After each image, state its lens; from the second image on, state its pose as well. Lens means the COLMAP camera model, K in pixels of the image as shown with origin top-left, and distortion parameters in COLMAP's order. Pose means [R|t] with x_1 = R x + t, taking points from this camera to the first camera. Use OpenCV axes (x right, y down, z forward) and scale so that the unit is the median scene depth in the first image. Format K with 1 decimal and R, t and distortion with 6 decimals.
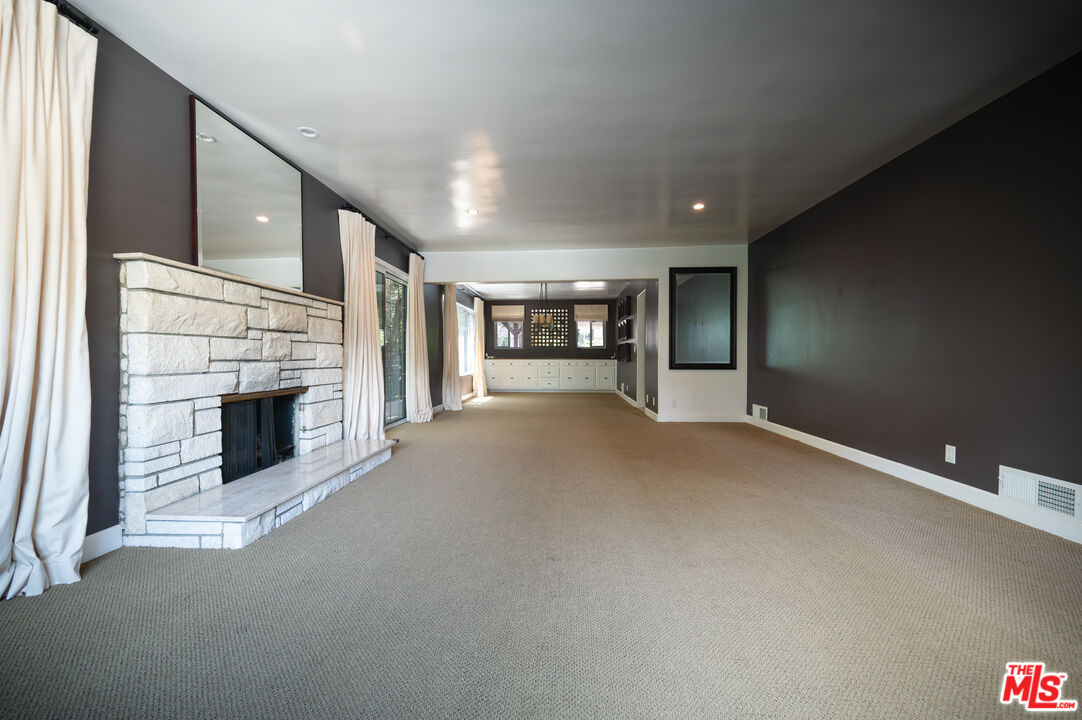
lens RADIAL K [[428.2, 0, 537.7], [0, 428.2, 358.6], [0, 0, 1]] dist [0.003493, -0.000954]
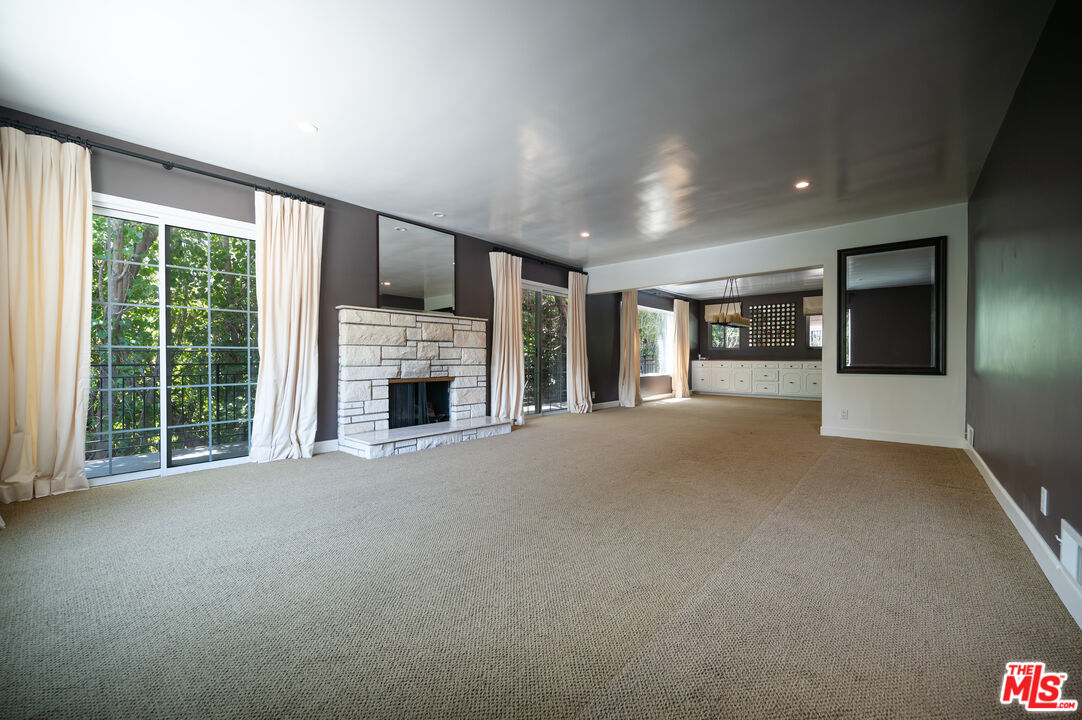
lens RADIAL K [[428.2, 0, 532.1], [0, 428.2, 358.1], [0, 0, 1]] dist [0.003493, -0.000954]
pose [[0.792999, 0.002352, -0.609218, 0.606682], [-0.004699, 0.999986, -0.002256, 0.001234], [0.609205, 0.004652, 0.792999, -0.030715]]
